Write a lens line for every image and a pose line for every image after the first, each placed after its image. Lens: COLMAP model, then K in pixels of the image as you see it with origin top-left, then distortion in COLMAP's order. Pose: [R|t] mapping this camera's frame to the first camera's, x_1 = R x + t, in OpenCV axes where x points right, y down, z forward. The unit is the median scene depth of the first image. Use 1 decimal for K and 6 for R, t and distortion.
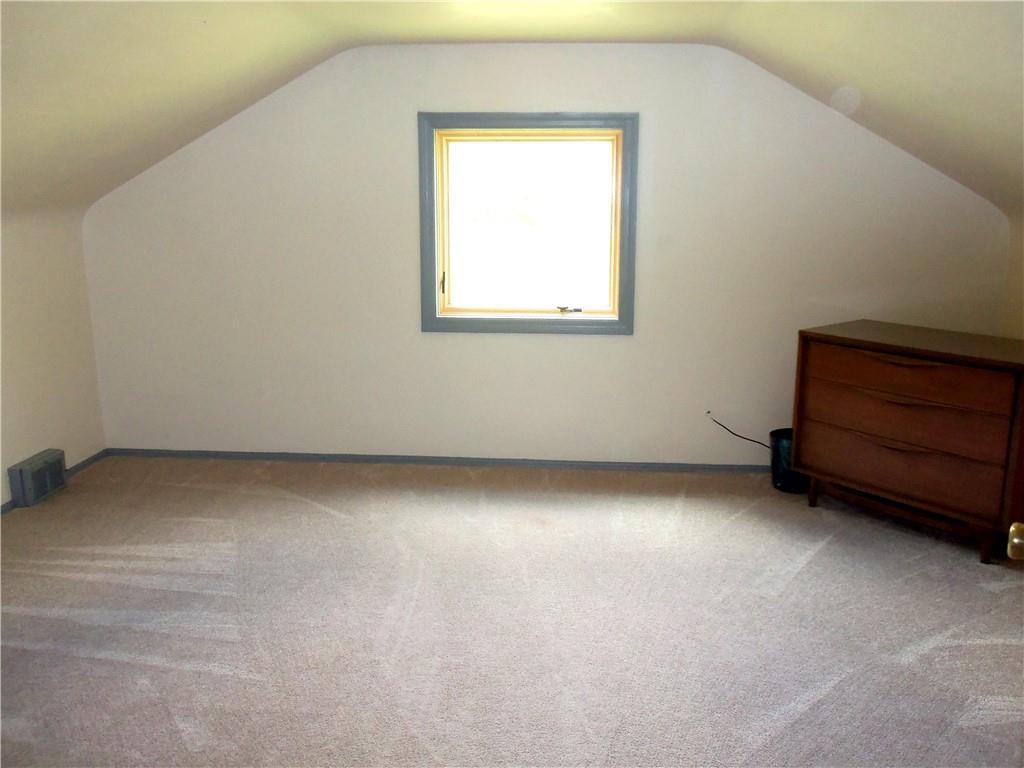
lens RADIAL K [[870.6, 0, 520.5], [0, 870.6, 384.7], [0, 0, 1]] dist [-0.026495, 0.027964]
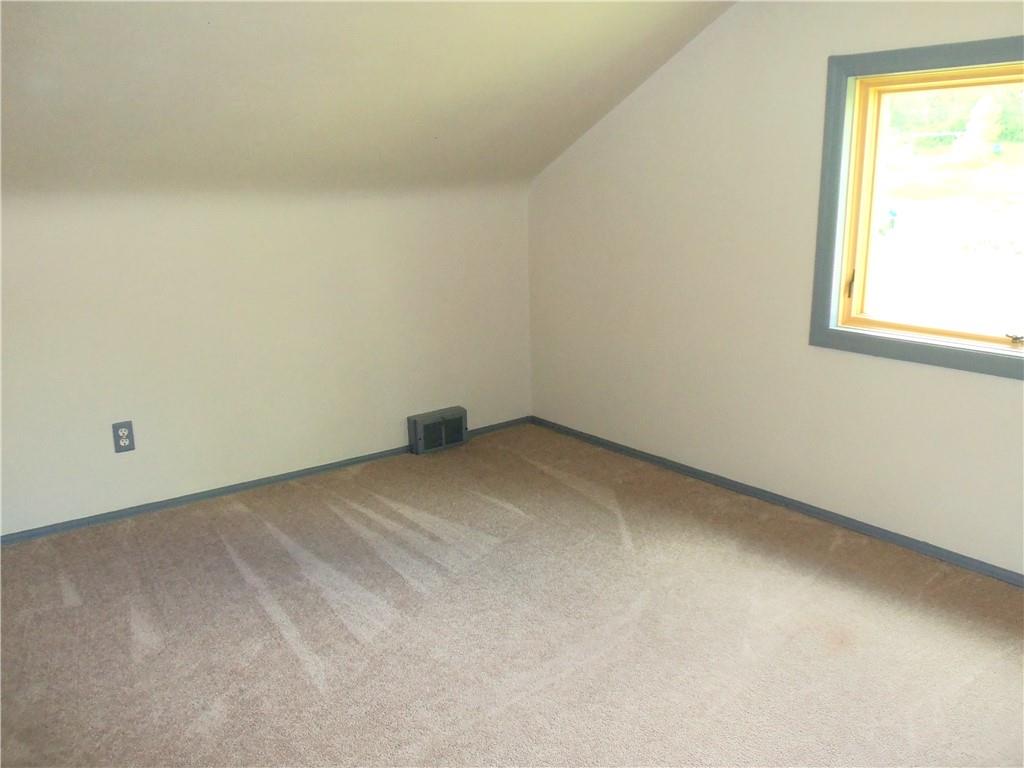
lens RADIAL K [[870.6, 0, 514.4], [0, 870.6, 383.5], [0, 0, 1]] dist [-0.026495, 0.027964]
pose [[0.684429, 0.163368, -0.710541, 0.278418], [-0.140348, 0.985867, 0.091481, -0.064357], [0.715444, 0.037110, 0.697684, 0.290445]]
